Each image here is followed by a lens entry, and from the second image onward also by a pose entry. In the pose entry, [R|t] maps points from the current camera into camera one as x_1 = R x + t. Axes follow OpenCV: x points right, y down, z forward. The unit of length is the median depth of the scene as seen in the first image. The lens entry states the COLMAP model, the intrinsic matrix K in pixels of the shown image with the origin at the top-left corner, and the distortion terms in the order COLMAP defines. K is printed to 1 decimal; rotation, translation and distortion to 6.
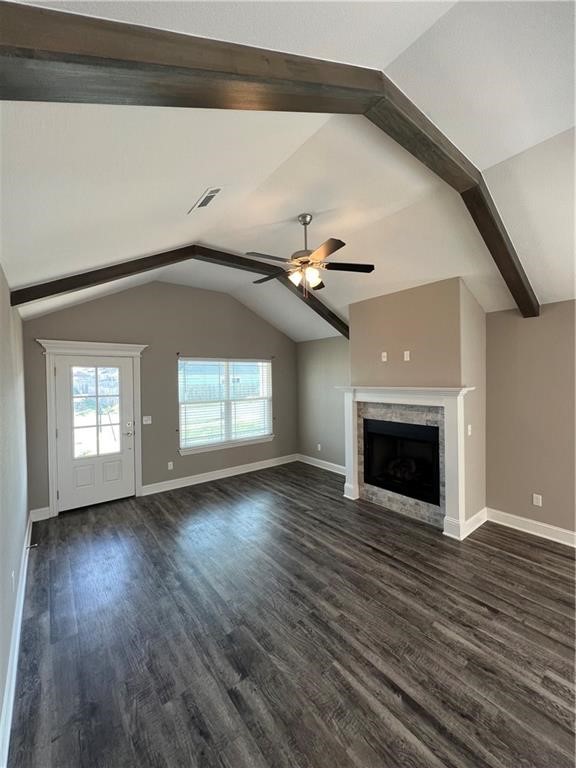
lens RADIAL K [[307.1, 0, 290.6], [0, 307.1, 382.0], [0, 0, 1]] dist [-0.003672, 0.000888]
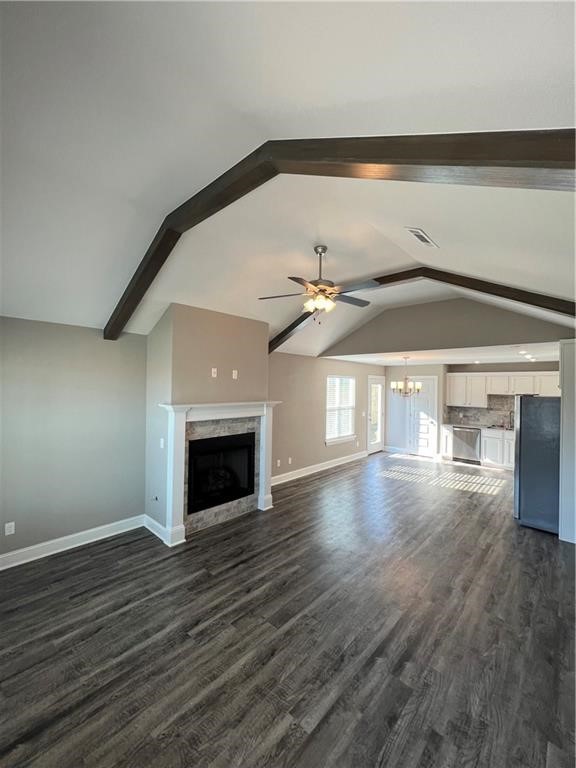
lens RADIAL K [[307.1, 0, 286.6], [0, 307.1, 385.5], [0, 0, 1]] dist [-0.003672, 0.000888]
pose [[-0.142744, 0.013170, 0.989672, -0.729836], [-0.001422, 0.999908, -0.013511, -0.028711], [-0.989759, -0.003336, -0.142712, 0.938271]]
